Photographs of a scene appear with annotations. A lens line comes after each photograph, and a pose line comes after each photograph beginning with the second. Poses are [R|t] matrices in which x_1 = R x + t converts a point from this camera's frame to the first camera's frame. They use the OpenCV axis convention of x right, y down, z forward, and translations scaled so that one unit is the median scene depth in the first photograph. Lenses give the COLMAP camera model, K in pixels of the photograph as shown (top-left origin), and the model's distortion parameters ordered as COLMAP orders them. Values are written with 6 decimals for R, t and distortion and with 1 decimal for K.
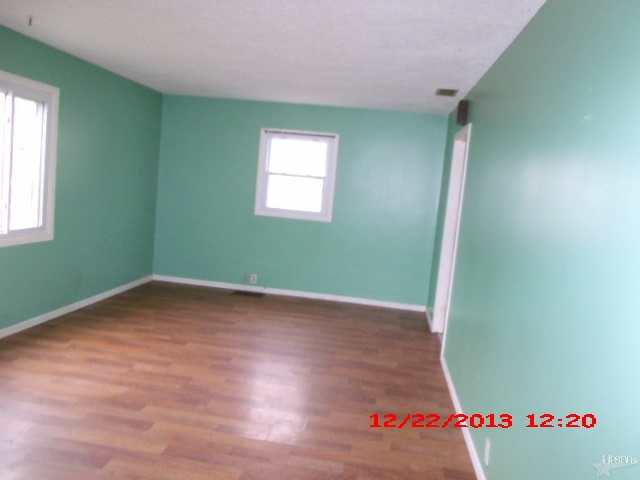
lens RADIAL K [[510.7, 0, 320.0], [0, 510.7, 240.0], [0, 0, 1]] dist [-0.001748, -0.004068]
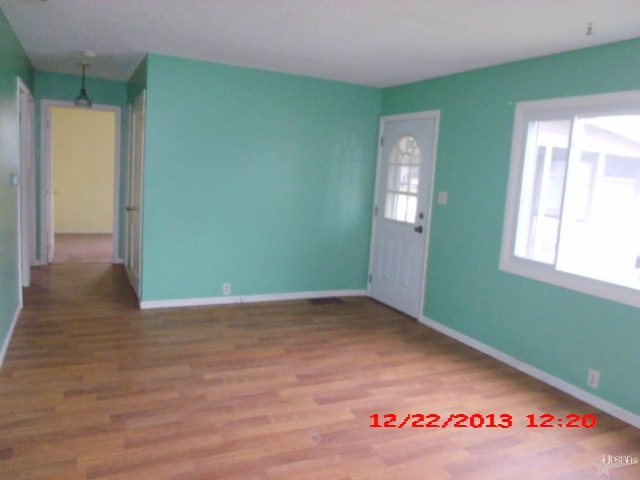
lens RADIAL K [[510.7, 0, 320.0], [0, 510.7, 240.0], [0, 0, 1]] dist [-0.001748, -0.004068]
pose [[-0.825267, -0.071762, -0.560165, 0.296764], [-0.199484, 0.964995, 0.170267, -0.158063], [0.528338, 0.252260, -0.810694, 1.762263]]
